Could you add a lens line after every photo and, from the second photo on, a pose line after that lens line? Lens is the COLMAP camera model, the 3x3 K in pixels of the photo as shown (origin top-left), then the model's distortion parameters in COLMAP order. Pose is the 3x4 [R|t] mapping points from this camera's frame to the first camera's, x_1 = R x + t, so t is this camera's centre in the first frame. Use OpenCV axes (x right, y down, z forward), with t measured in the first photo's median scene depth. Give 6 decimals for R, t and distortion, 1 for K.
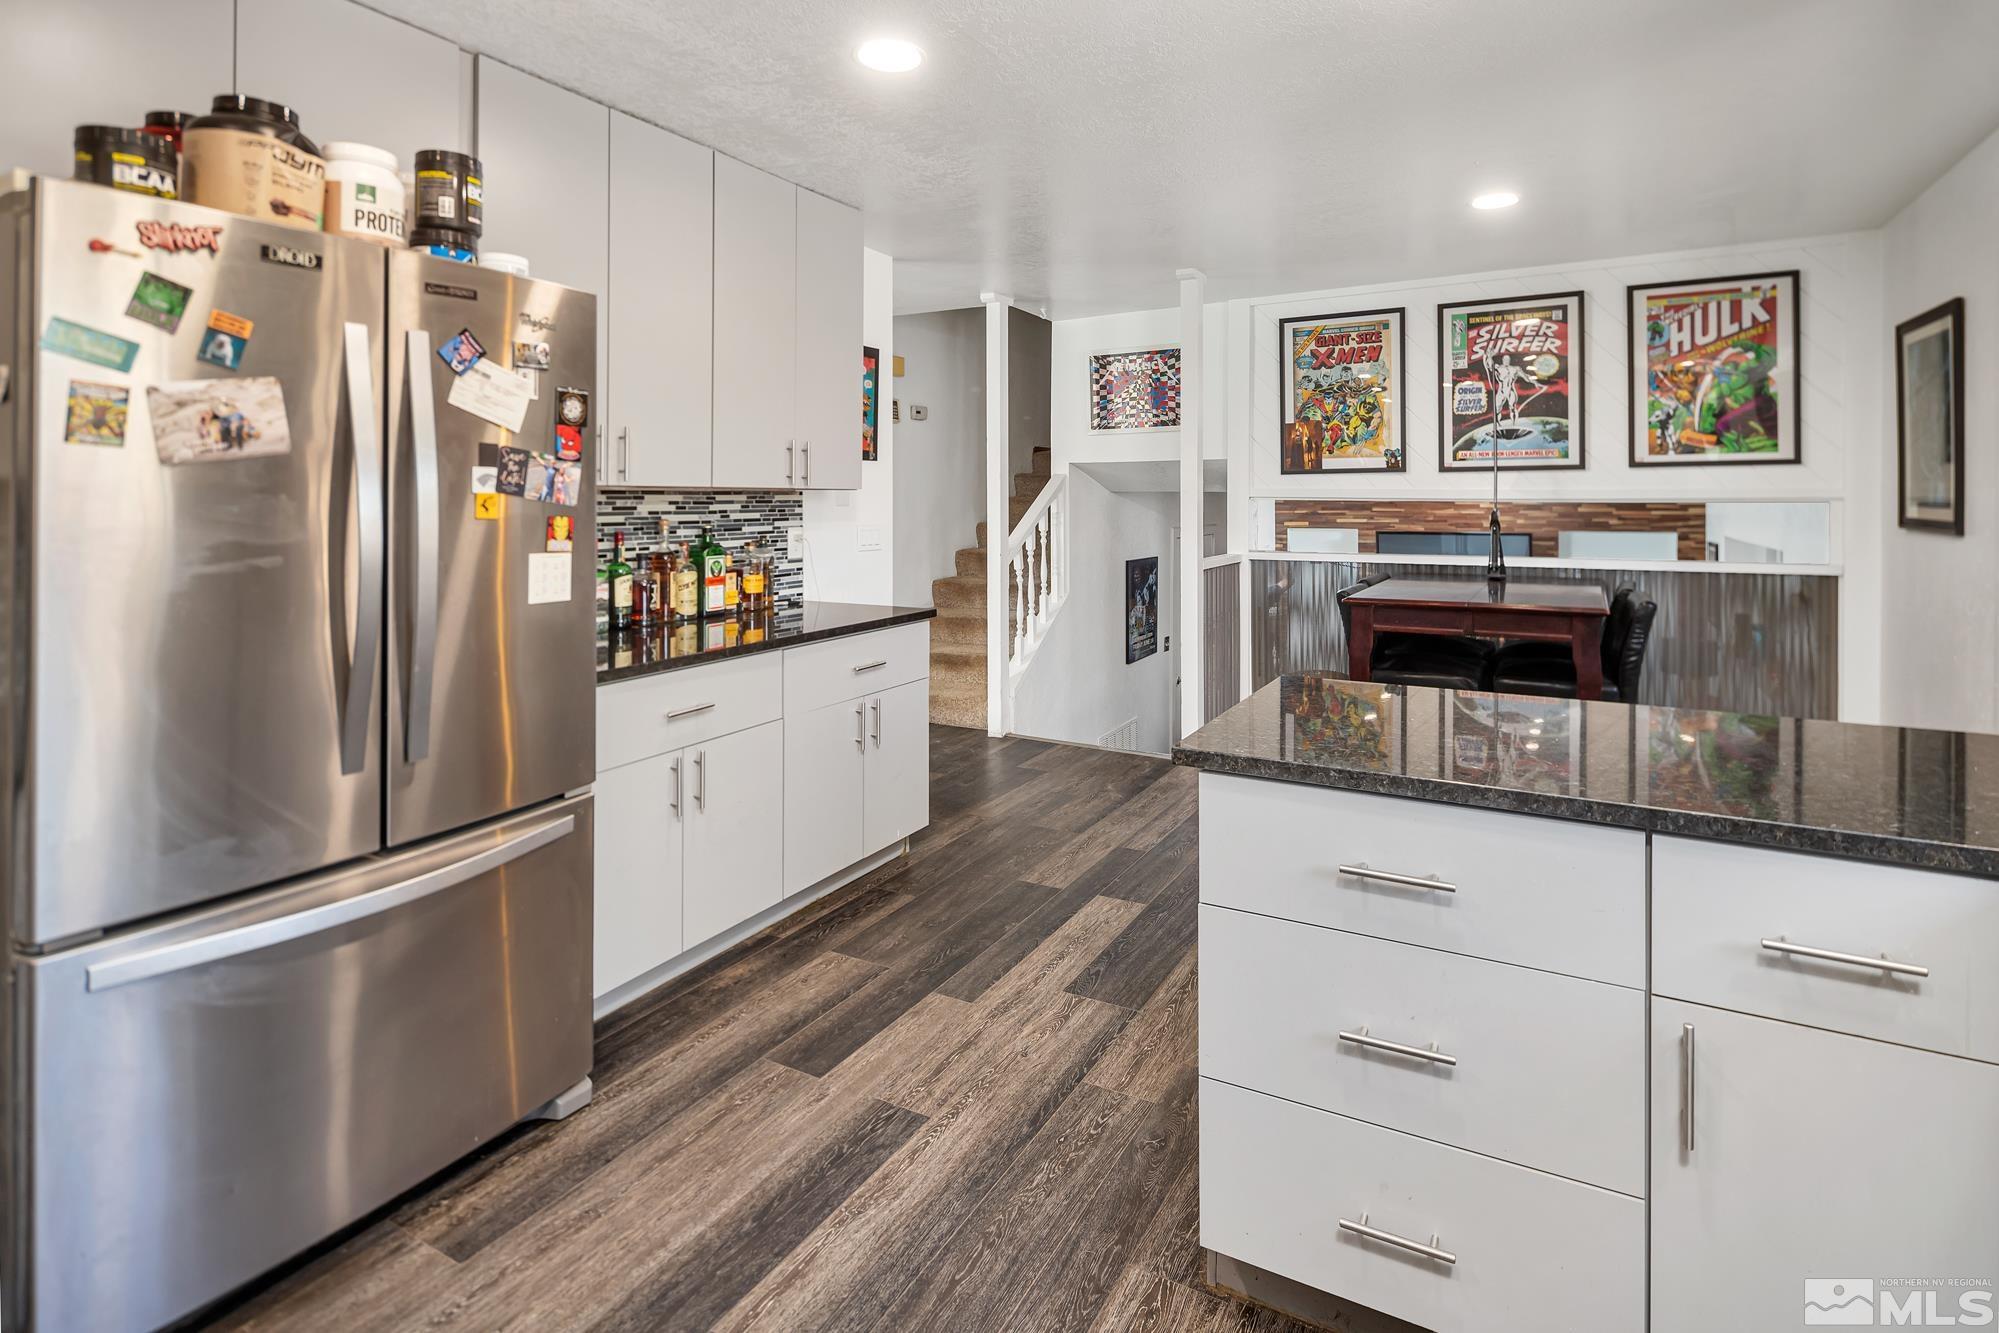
lens RADIAL K [[976.4, 0, 1048.2], [0, 976.4, 497.3], [0, 0, 1]] dist [0.001831, -0.002994]
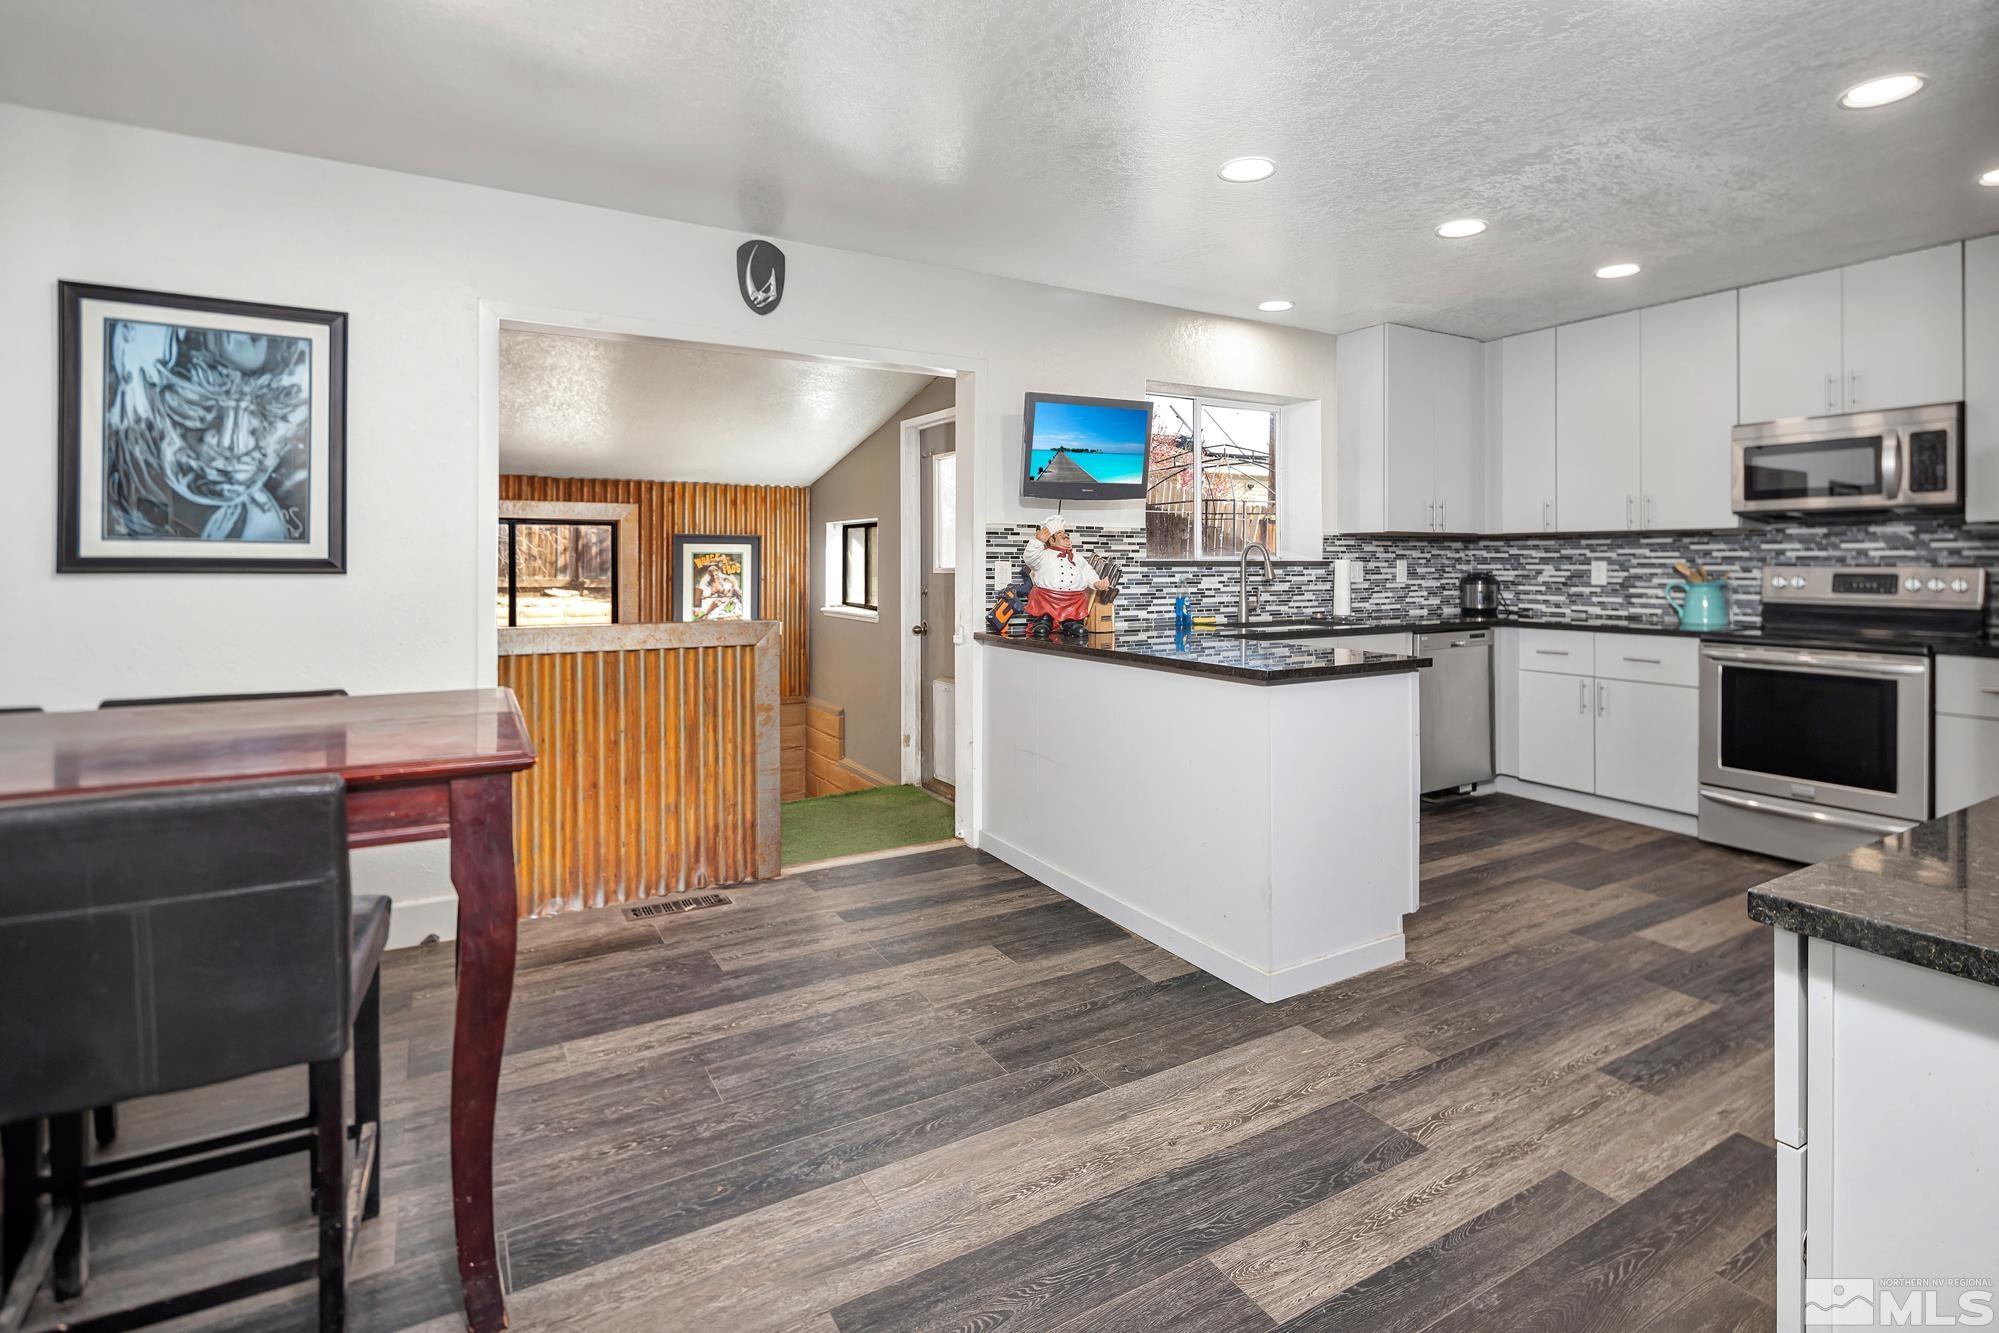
lens RADIAL K [[976.4, 0, 1042.4], [0, 976.4, 565.5], [0, 0, 1]] dist [0.001831, -0.002994]
pose [[-0.859170, -0.000110, 0.511690, -0.154958], [0.002115, 0.999991, 0.003765, 0.049528], [-0.511685, 0.004317, -0.859162, 2.388204]]
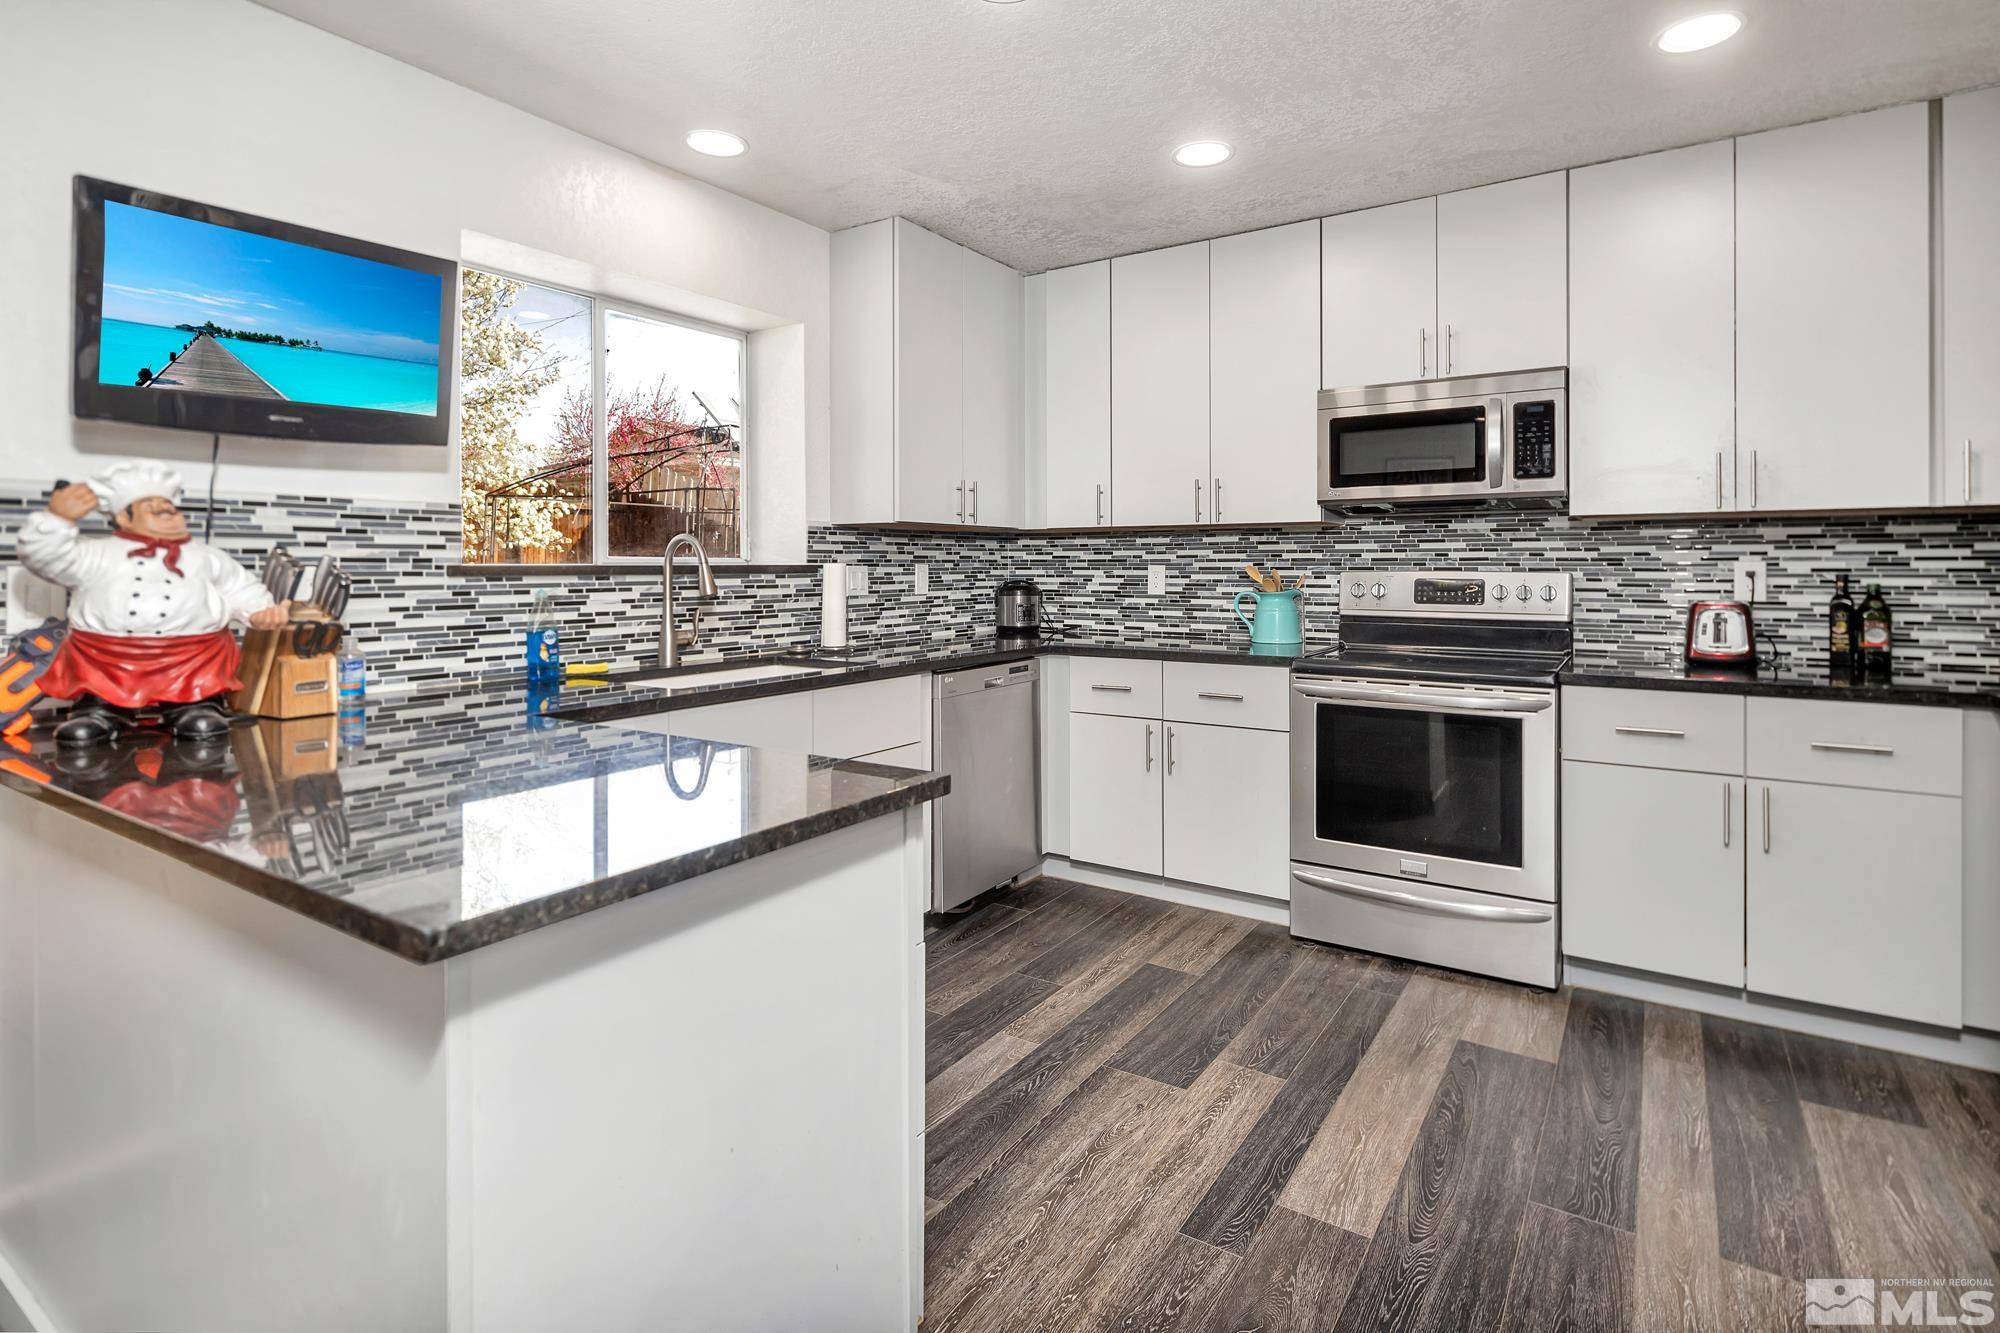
lens RADIAL K [[976.9, 0, 1048.1], [0, 976.9, 569.2], [0, 0, 1]] dist [0.001831, -0.002994]
pose [[-0.997218, 0.003111, 0.074482, -0.023074], [0.003487, 0.999982, 0.004923, 0.049195], [-0.074465, 0.005169, -0.997210, 1.471572]]
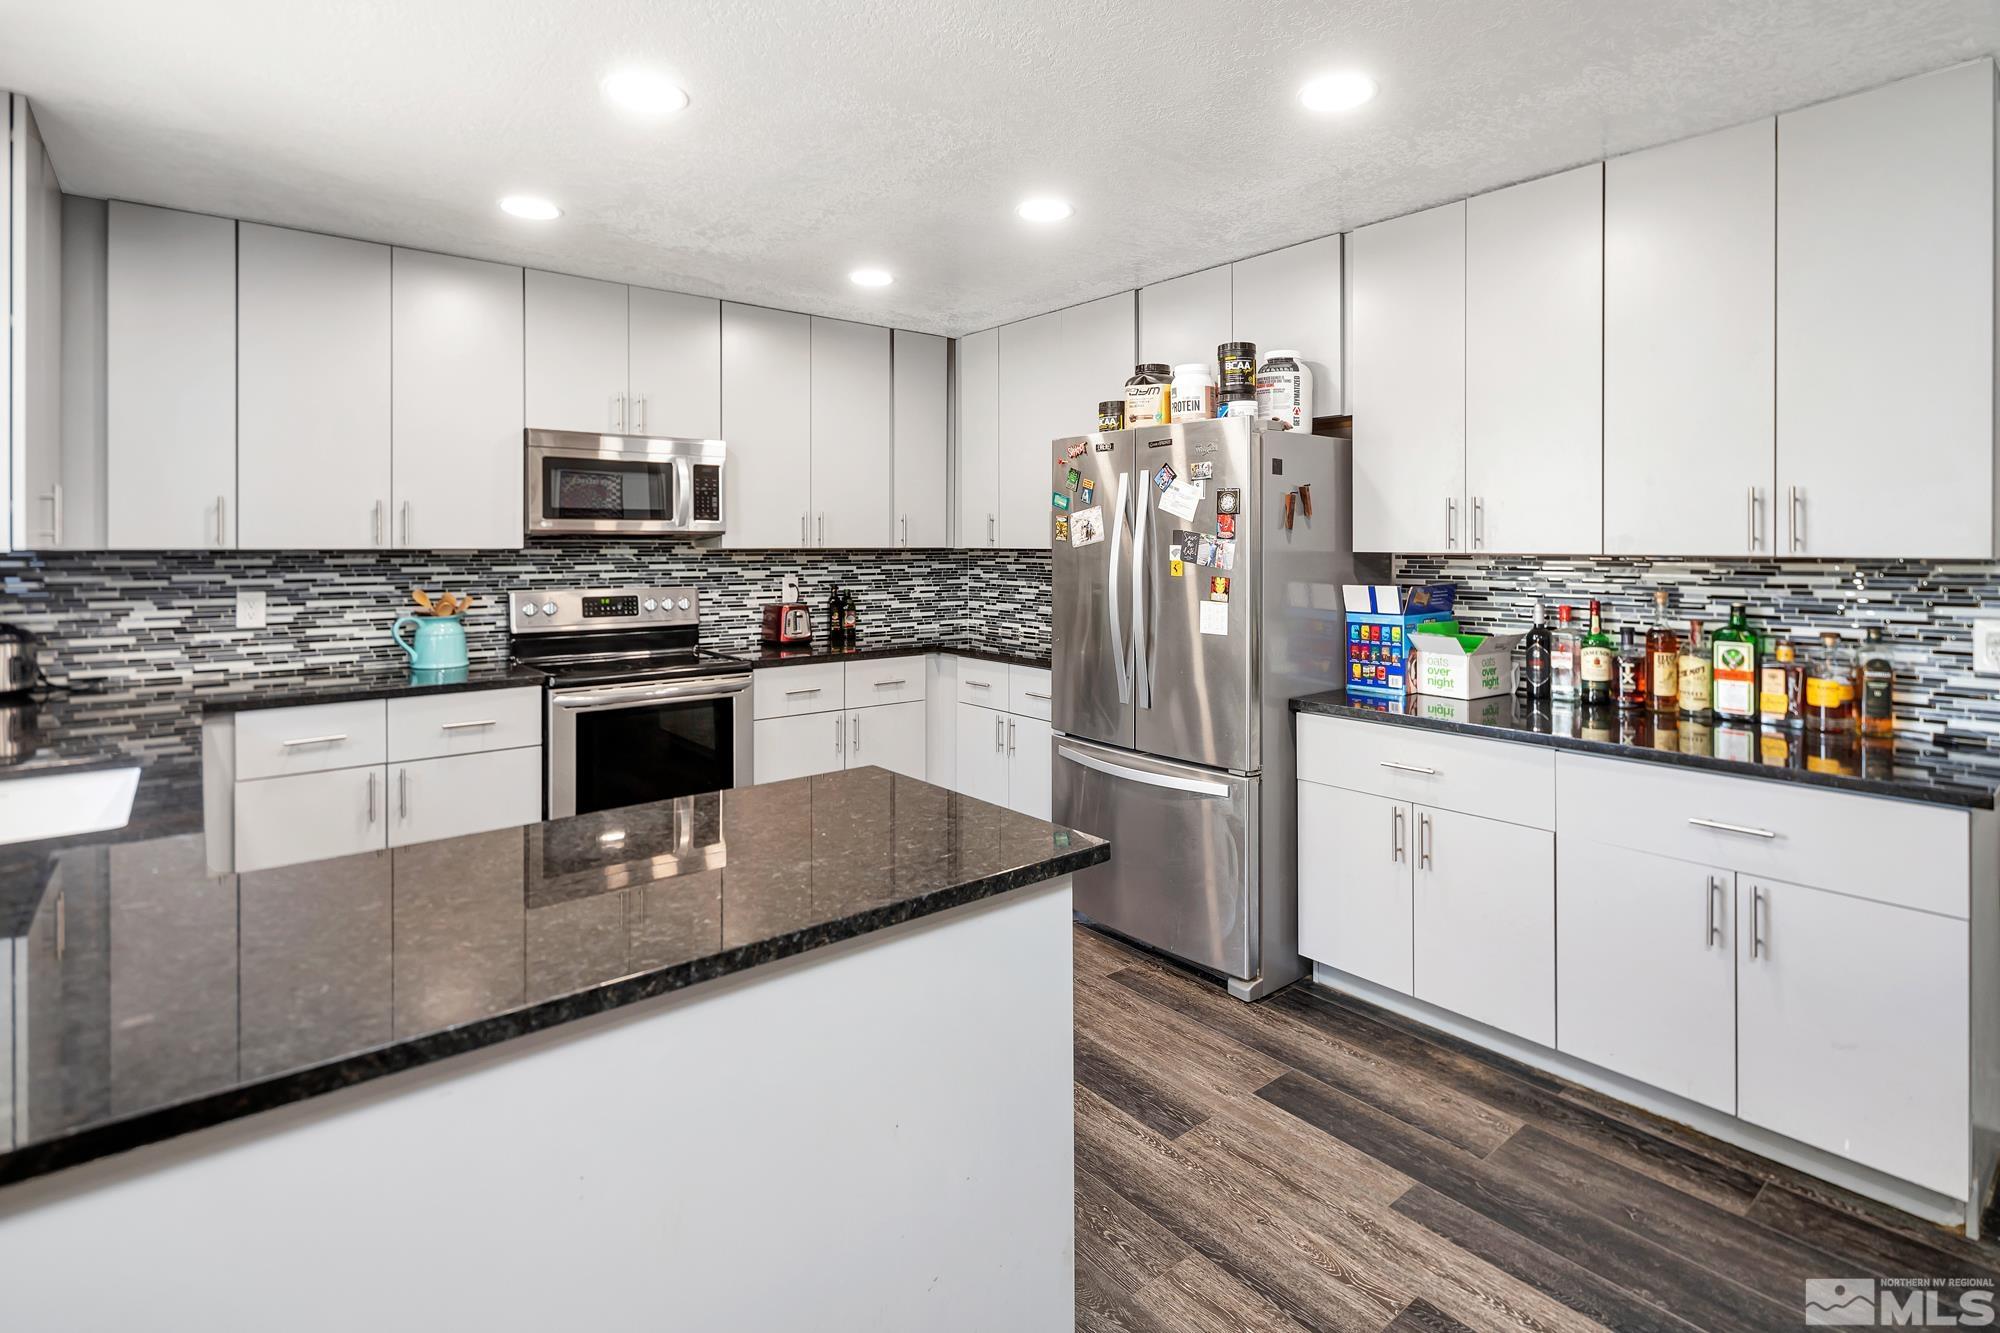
lens RADIAL K [[976.9, 0, 1037.5], [0, 976.9, 549.4], [0, 0, 1]] dist [0.001831, -0.002994]
pose [[-0.371805, 0.005176, -0.928297, 0.980750], [0.001146, 0.999986, 0.005116, -0.030487], [0.928310, 0.000838, -0.371805, 1.318050]]
